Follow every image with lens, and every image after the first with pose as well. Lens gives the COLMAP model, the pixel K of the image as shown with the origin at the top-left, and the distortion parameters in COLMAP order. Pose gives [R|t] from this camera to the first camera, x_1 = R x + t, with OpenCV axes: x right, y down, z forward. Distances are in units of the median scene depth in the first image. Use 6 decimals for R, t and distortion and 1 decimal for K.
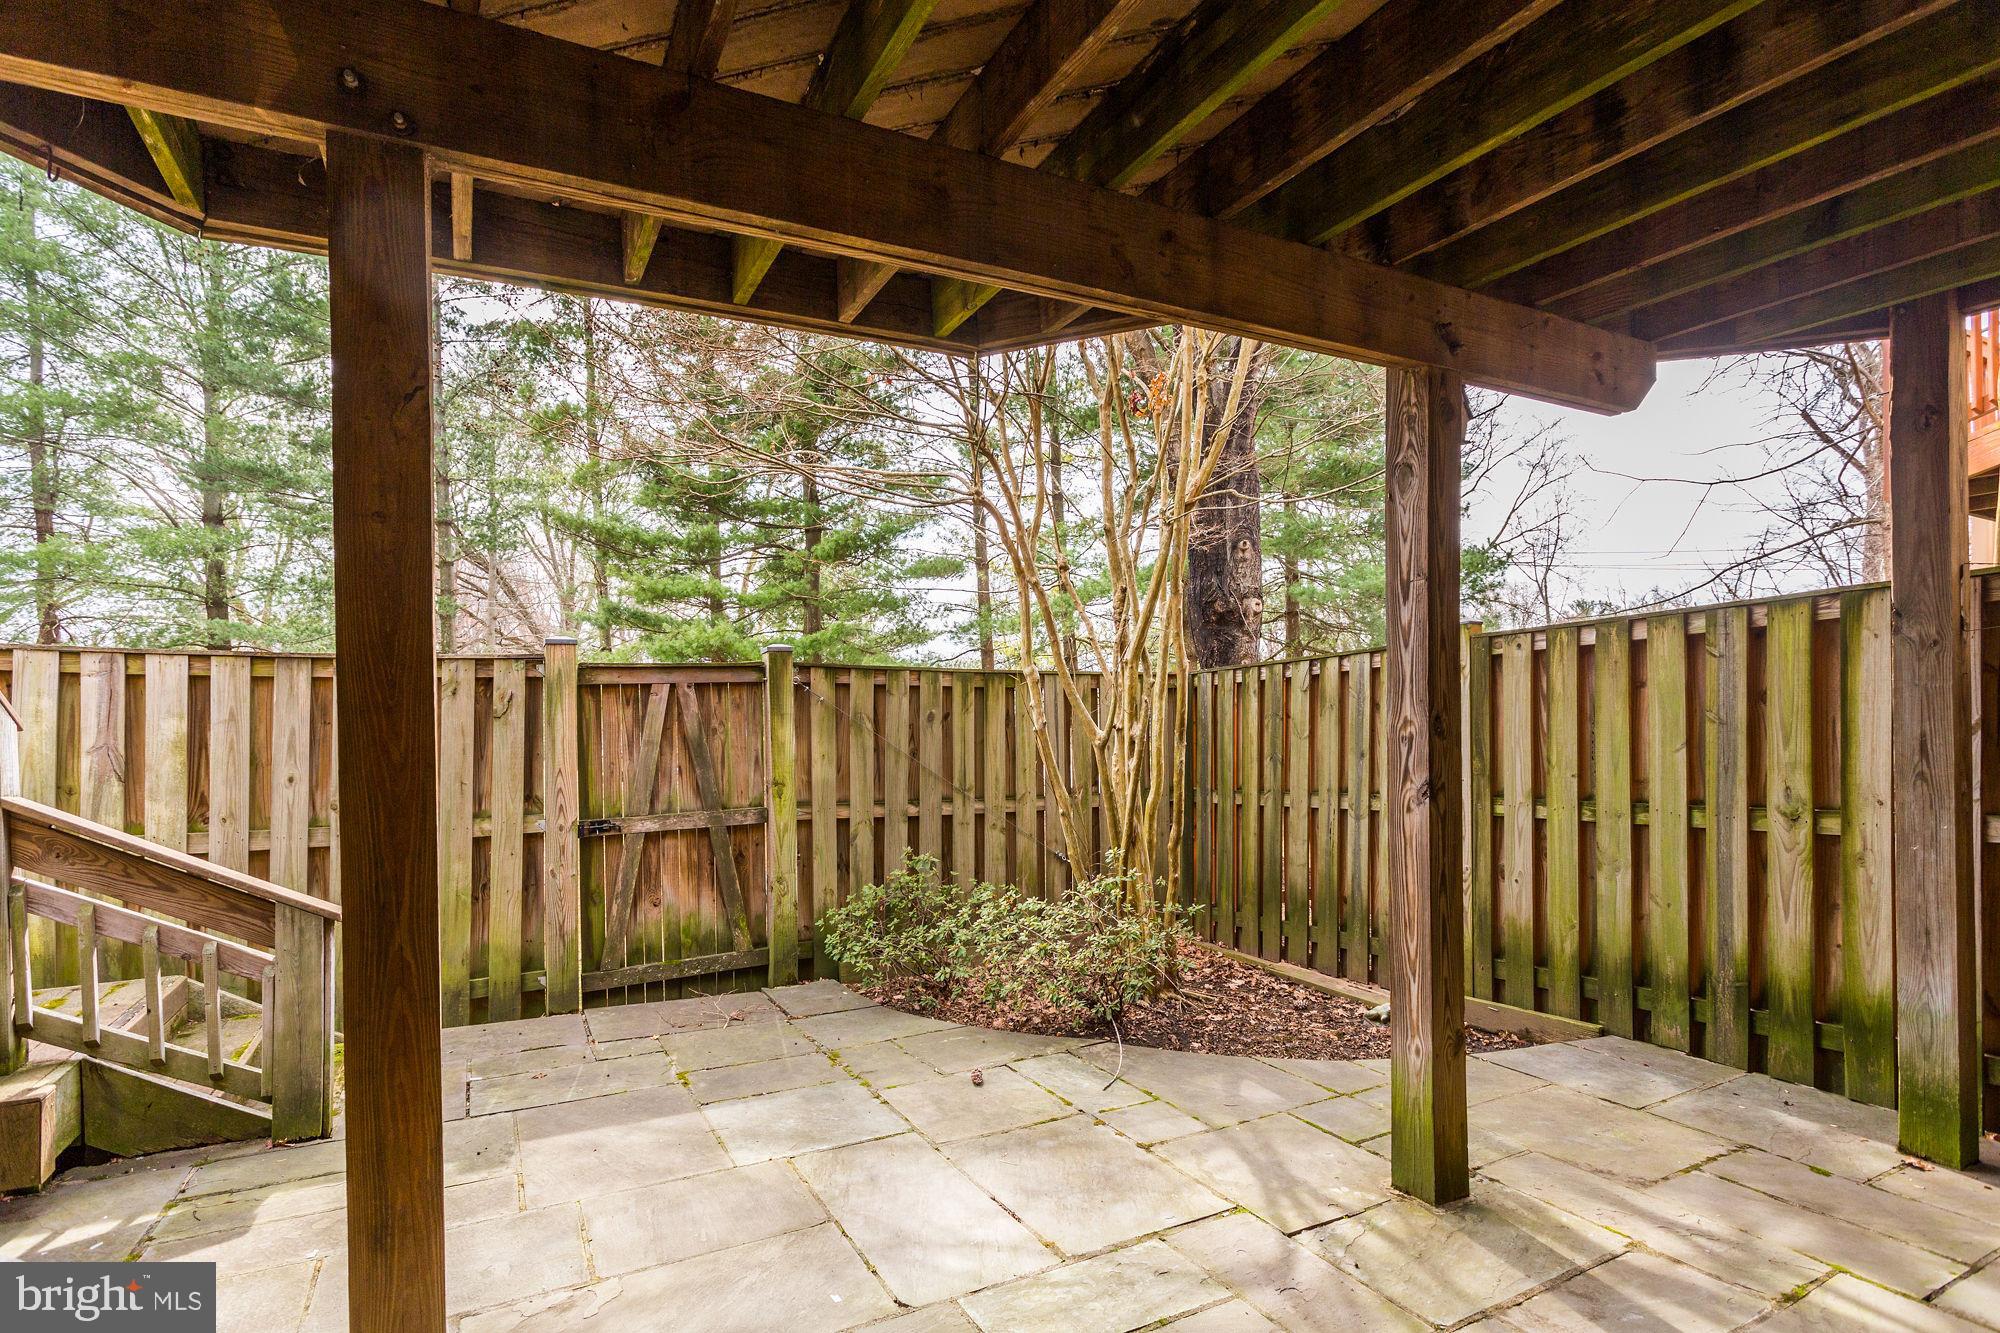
lens RADIAL K [[967.1, 0, 995.7], [0, 967.1, 721.9], [0, 0, 1]] dist [0.003806, 0.000848]
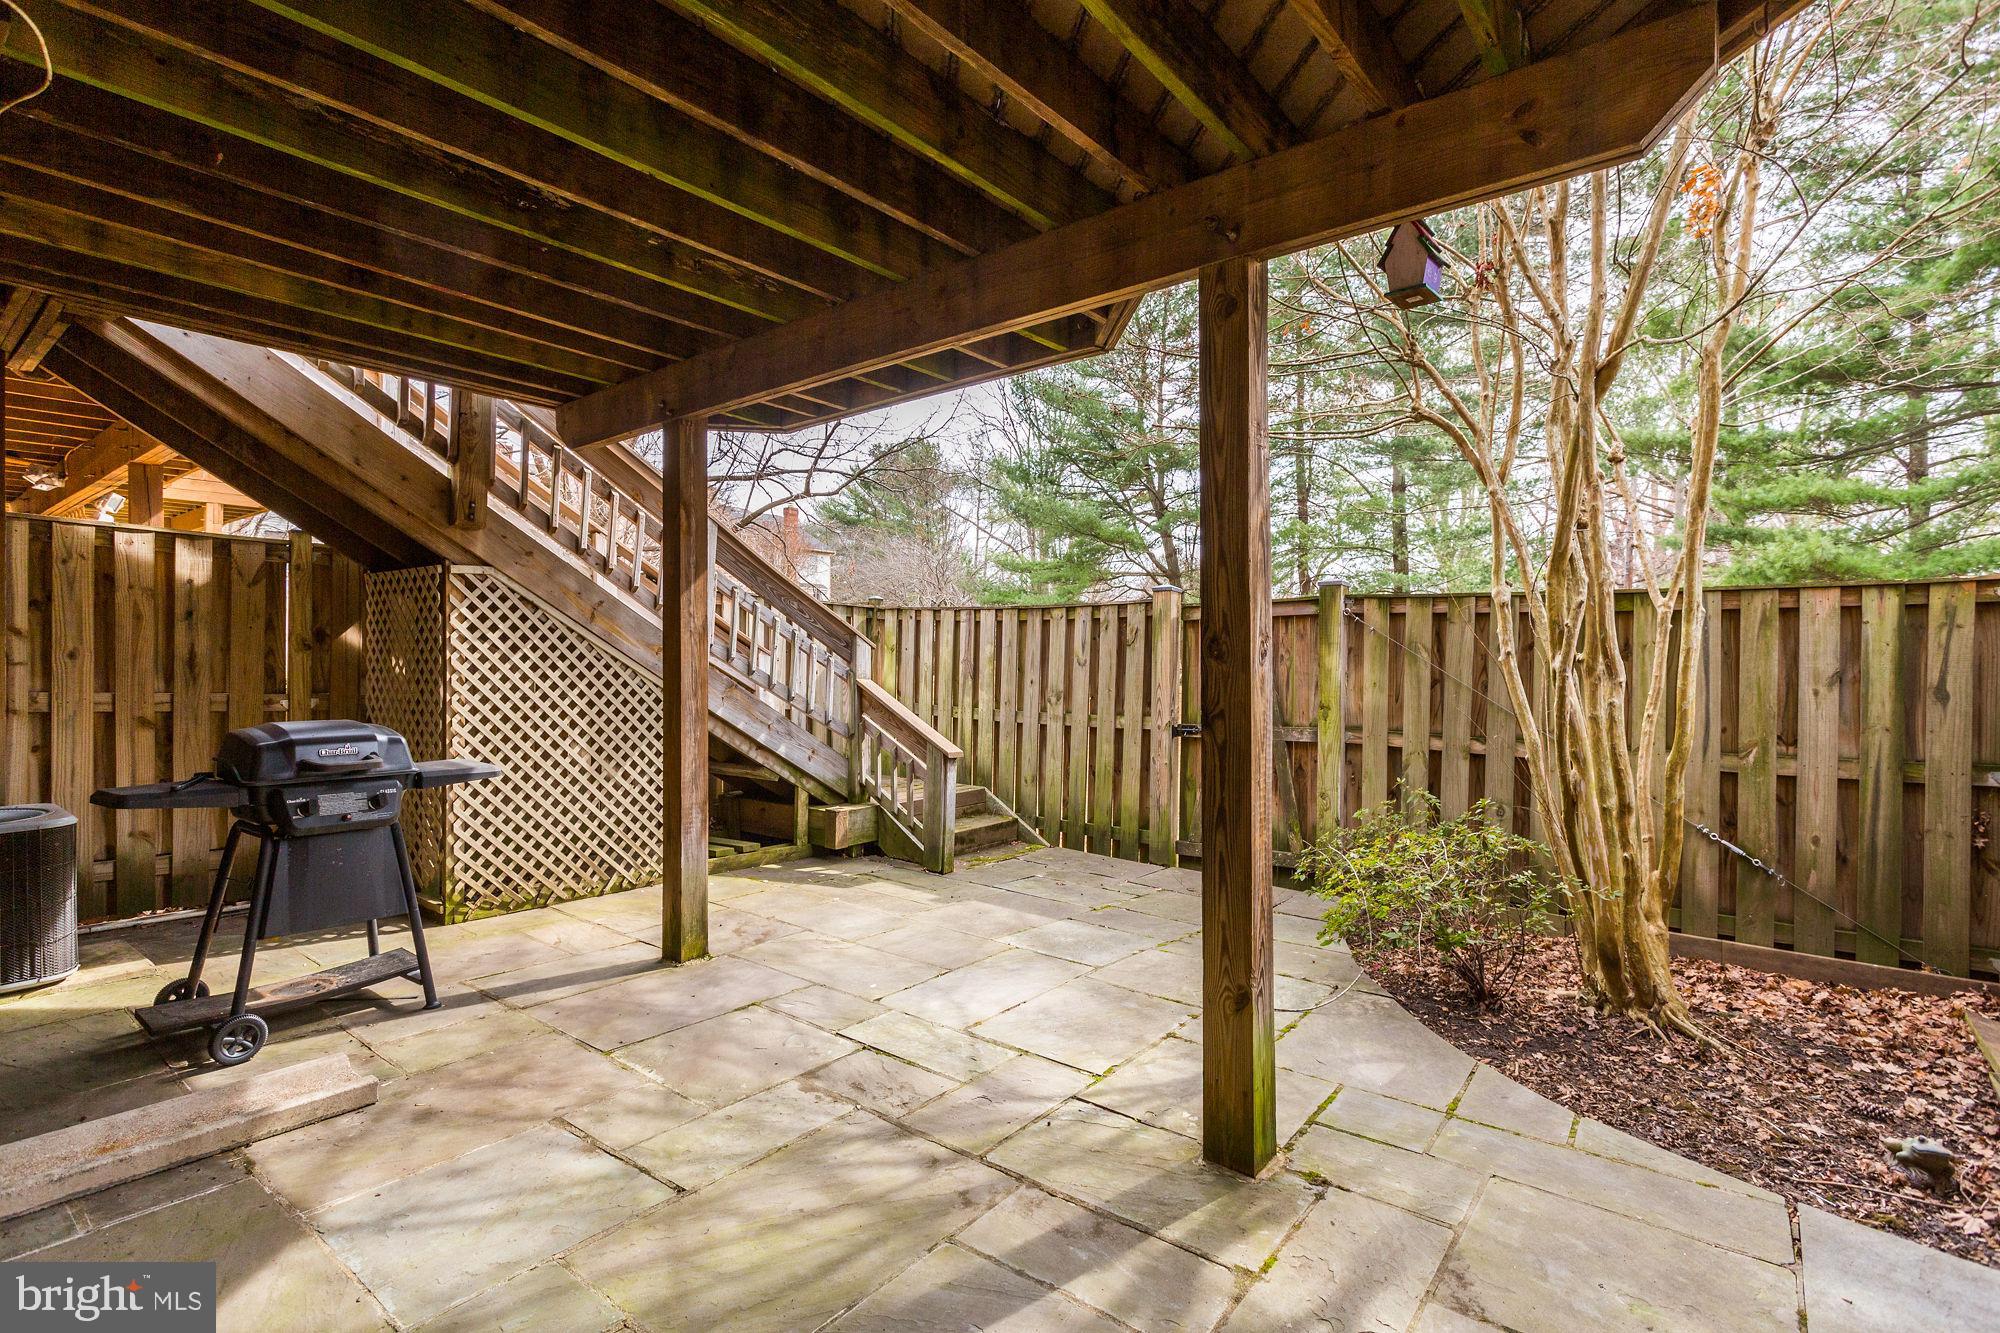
lens RADIAL K [[972.5, 0, 990.7], [0, 972.5, 661.2], [0, 0, 1]] dist [0.004824, 0.000846]
pose [[0.401899, 0.016271, -0.915539, 0.701526], [-0.012252, 0.999848, 0.012391, 0.003746], [0.915602, 0.006237, 0.402037, 0.242908]]
